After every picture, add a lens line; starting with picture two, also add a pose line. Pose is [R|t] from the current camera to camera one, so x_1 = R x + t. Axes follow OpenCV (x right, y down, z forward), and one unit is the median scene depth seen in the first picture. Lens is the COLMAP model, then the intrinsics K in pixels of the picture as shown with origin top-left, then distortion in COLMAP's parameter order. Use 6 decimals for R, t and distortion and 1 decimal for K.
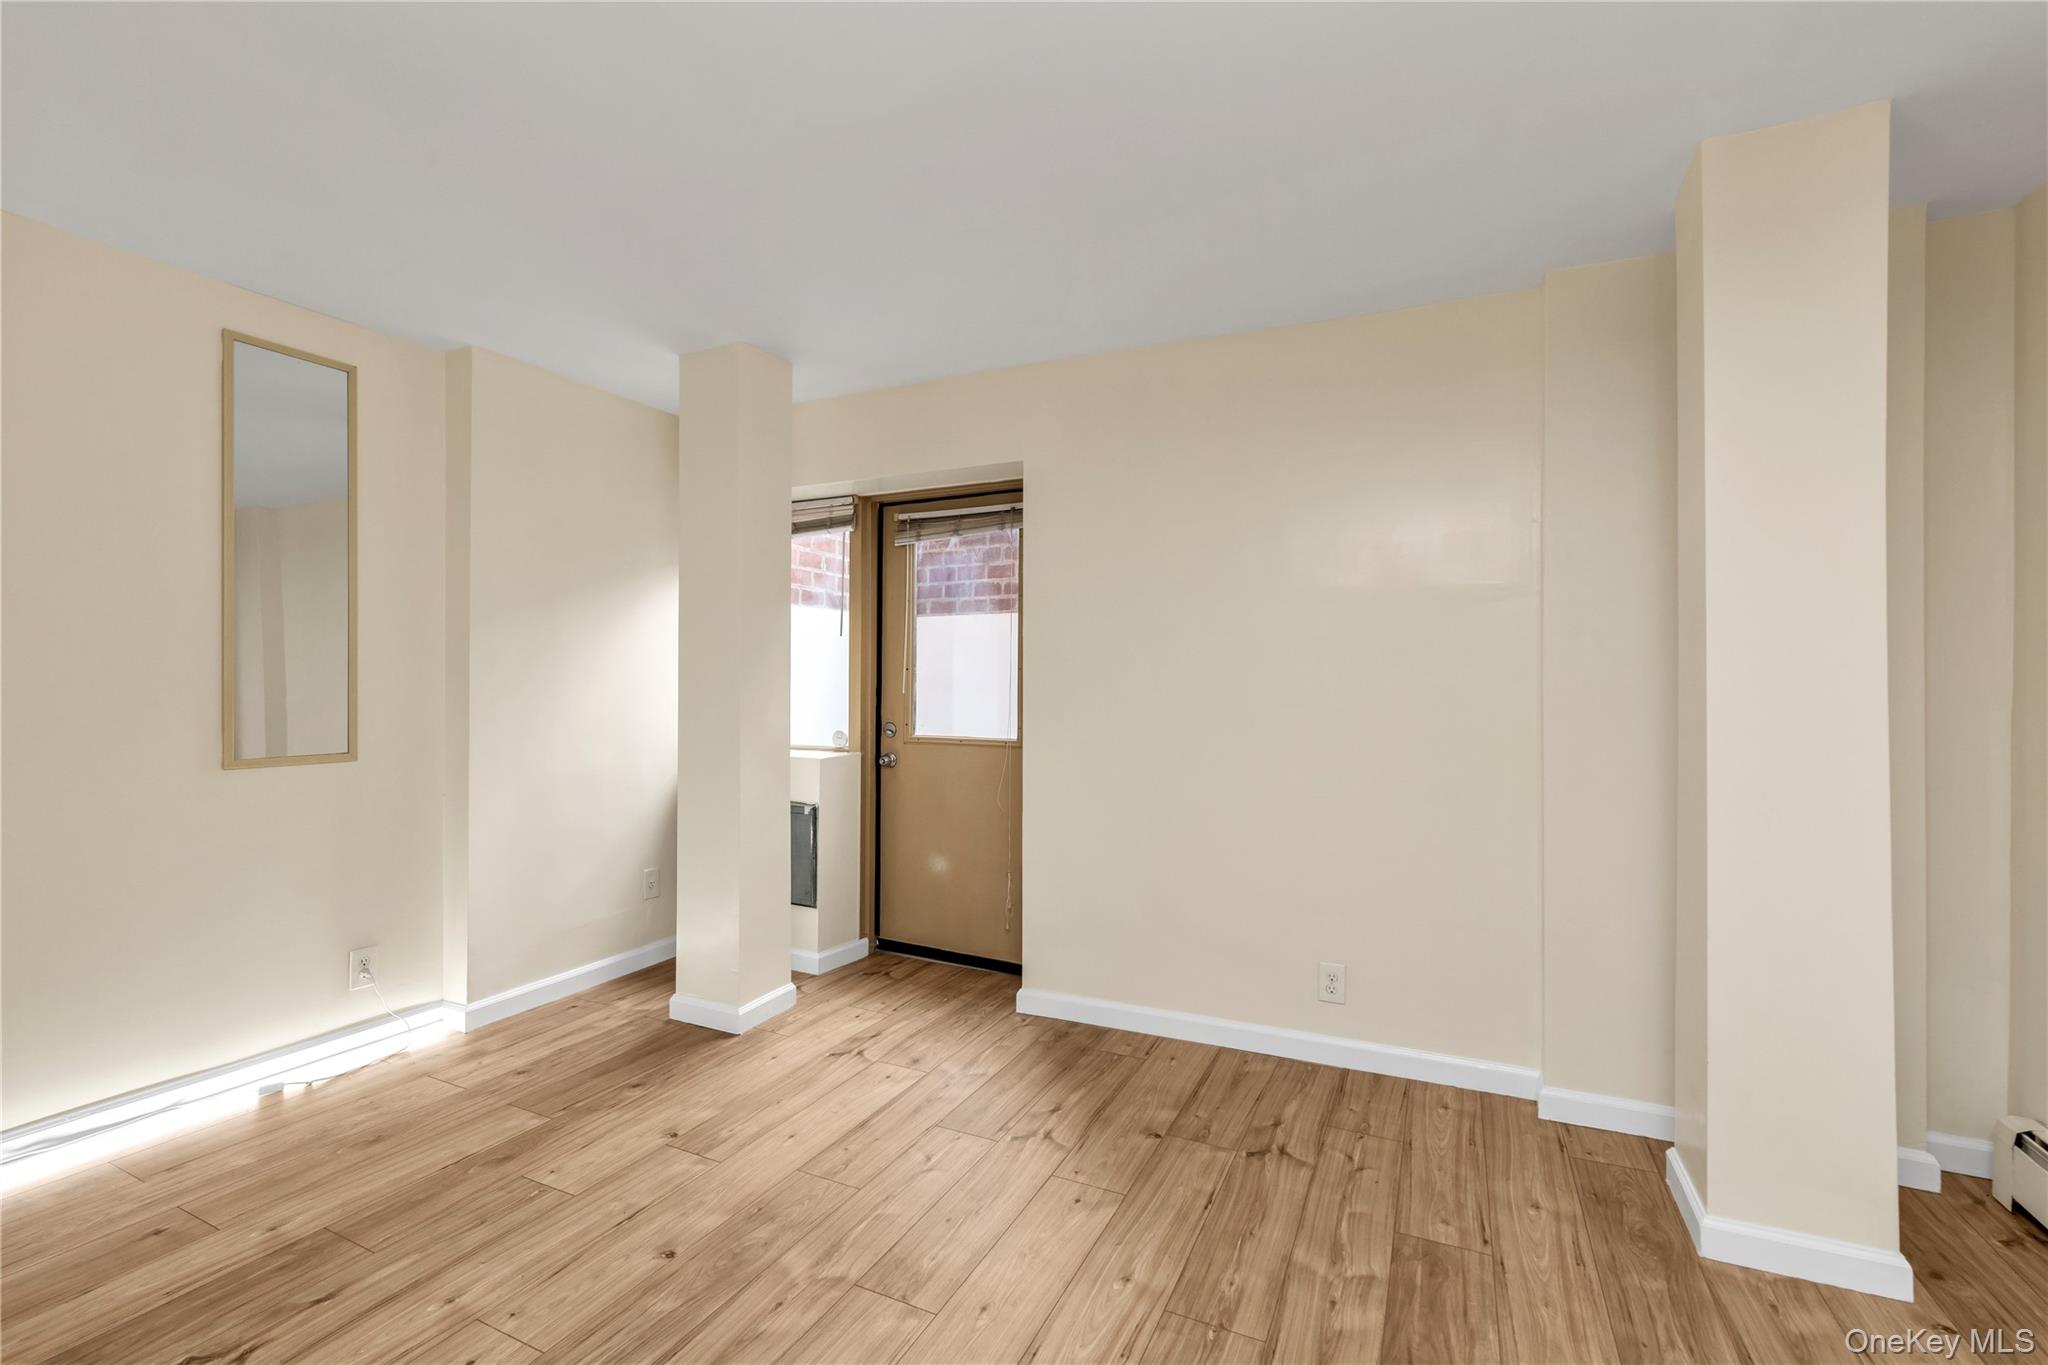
lens RADIAL K [[887.1, 0, 1024.0], [0, 887.1, 682.5], [0, 0, 1]] dist [0.000211, 0.000141]
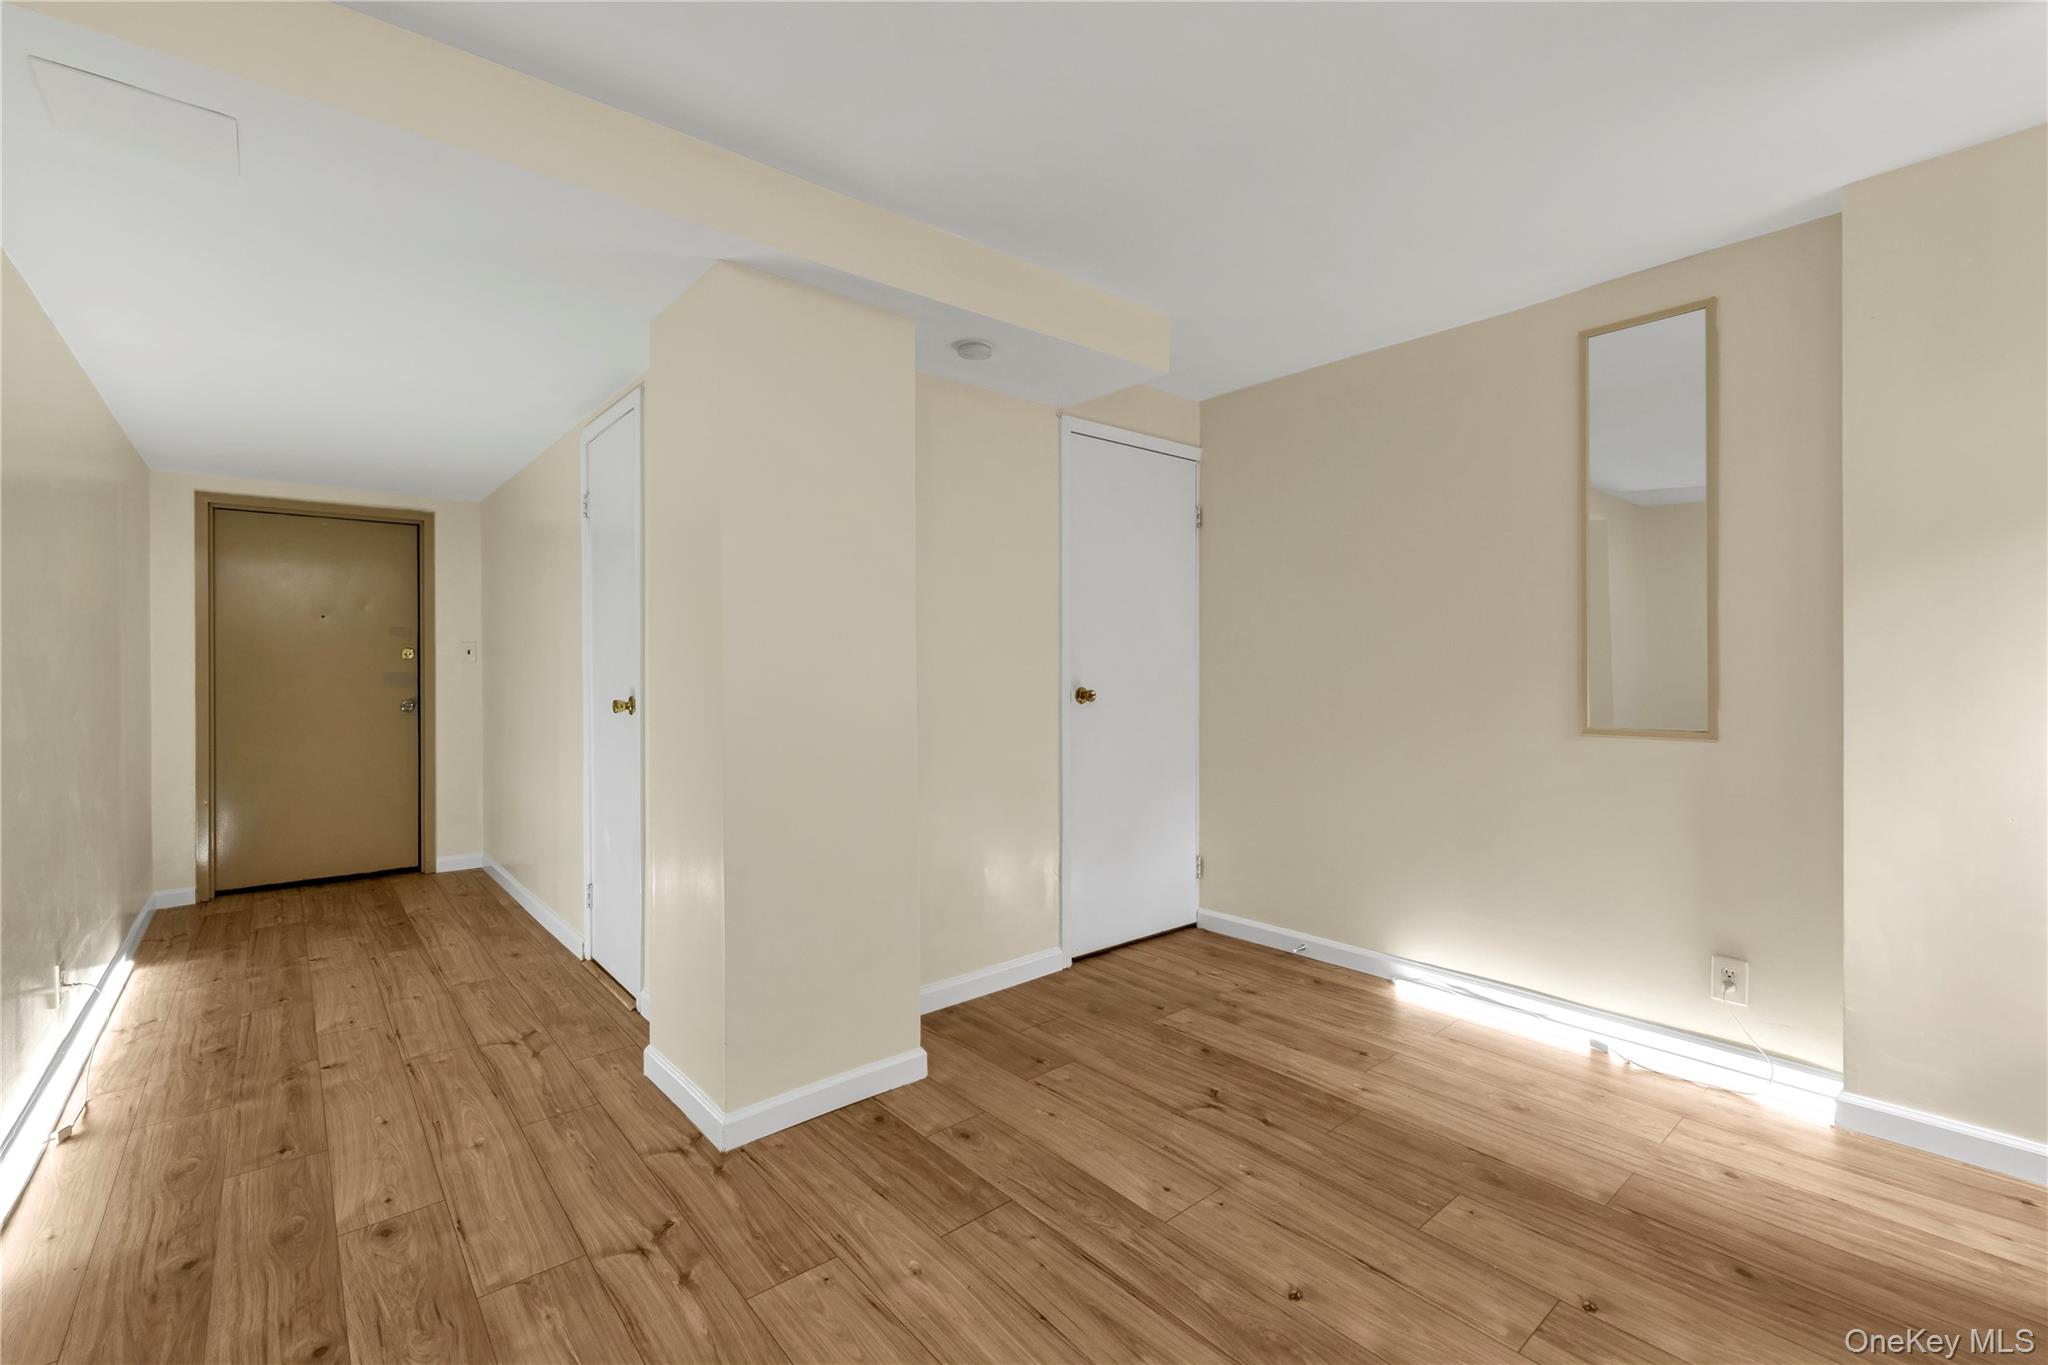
lens RADIAL K [[899.8, 0, 1016.7], [0, 899.8, 660.9], [0, 0, 1]] dist [-0.000342, -0.000158]
pose [[-0.415472, 0.000799, -0.909606, 0.439687], [0.009878, 0.999945, -0.003633, 0.005494], [0.909552, -0.010495, -0.415457, 0.919958]]
